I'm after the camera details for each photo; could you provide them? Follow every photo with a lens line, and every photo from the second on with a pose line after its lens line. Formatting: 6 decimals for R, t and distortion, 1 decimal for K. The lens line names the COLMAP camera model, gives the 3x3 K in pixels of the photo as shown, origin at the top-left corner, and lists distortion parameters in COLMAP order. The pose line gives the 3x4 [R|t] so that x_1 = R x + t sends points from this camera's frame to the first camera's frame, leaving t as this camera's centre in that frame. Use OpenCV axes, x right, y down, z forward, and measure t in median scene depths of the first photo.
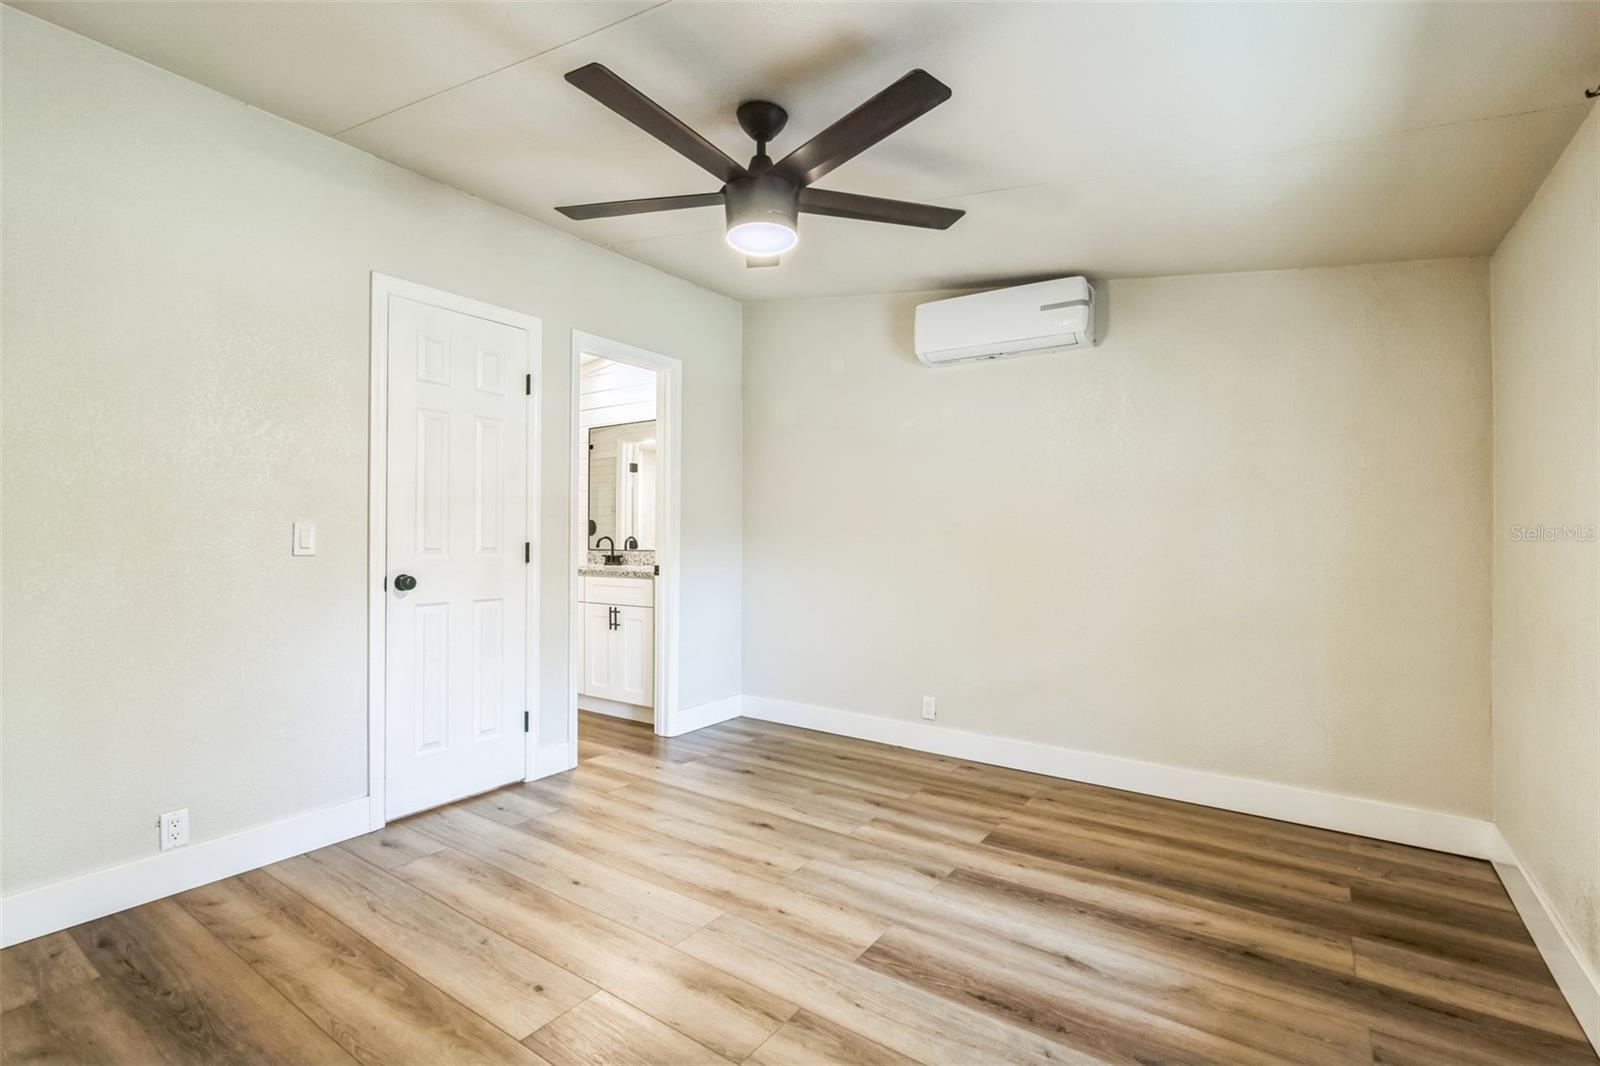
lens RADIAL K [[735.3, 0, 807.1], [0, 735.3, 531.9], [0, 0, 1]] dist [-0.006692, 0.001446]
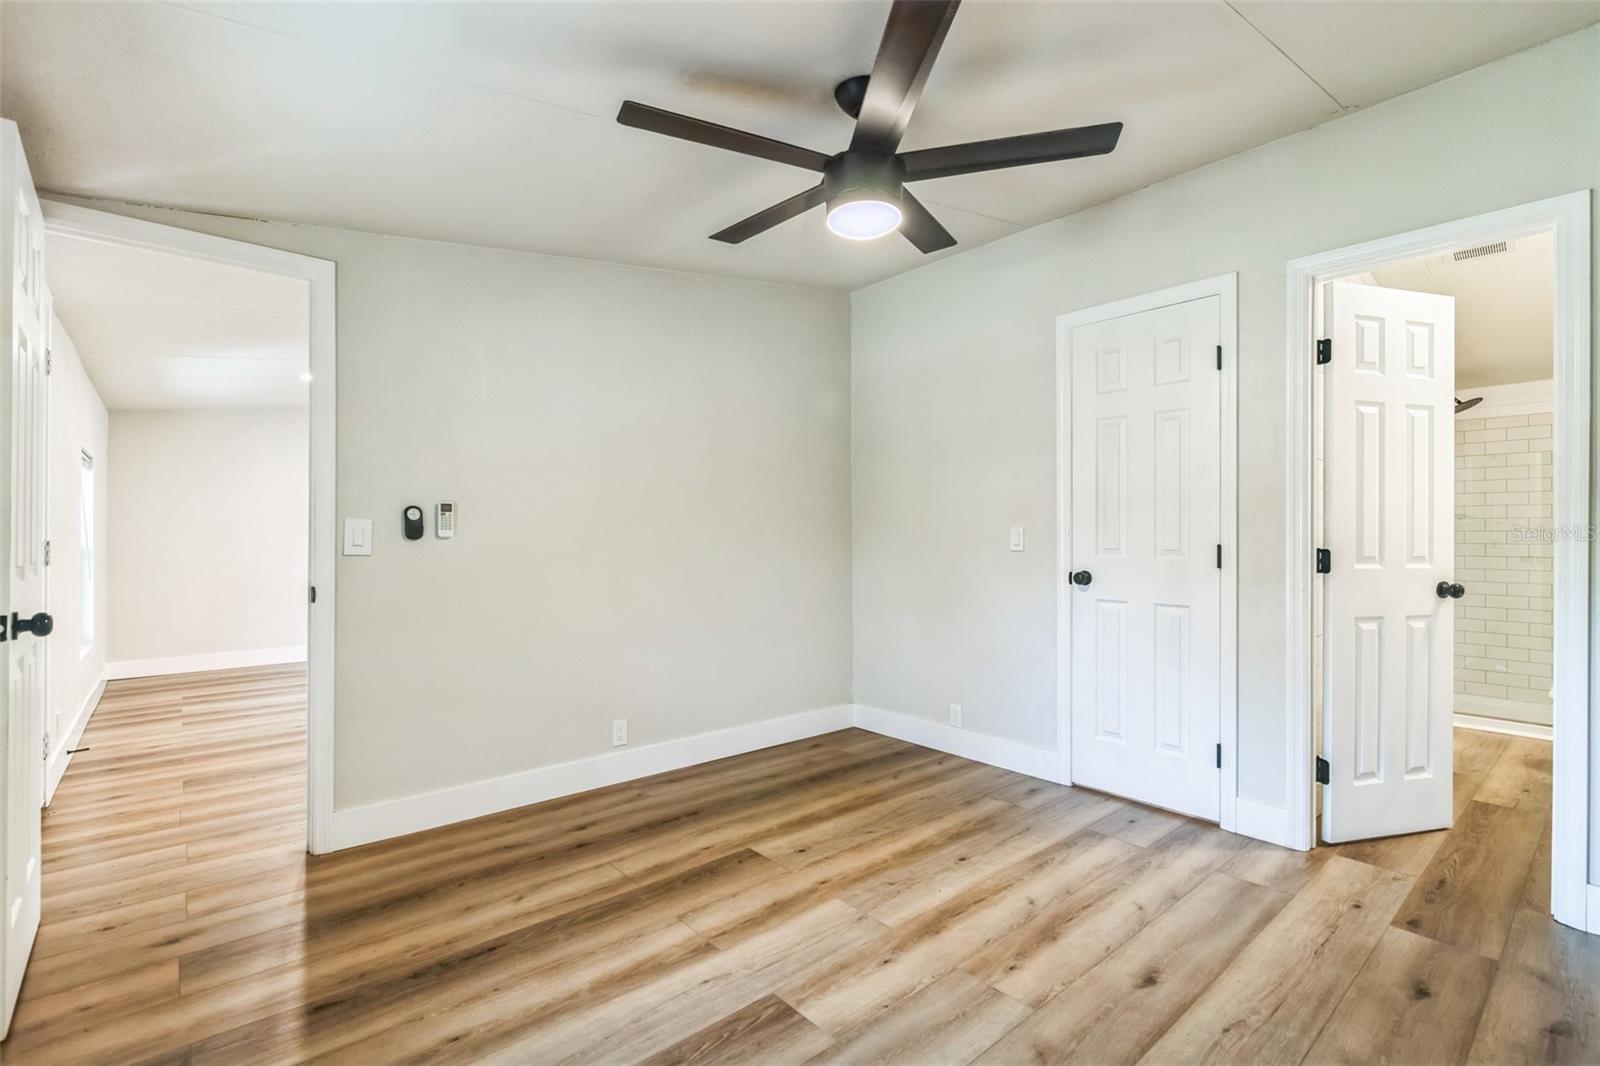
lens RADIAL K [[735.3, 0, 802.1], [0, 735.3, 532.9], [0, 0, 1]] dist [-0.006692, 0.001446]
pose [[-0.253575, -0.006380, -0.967295, 0.710406], [-0.001714, 0.999980, -0.006147, 0.008125], [0.967314, 0.000099, -0.253580, 0.946382]]
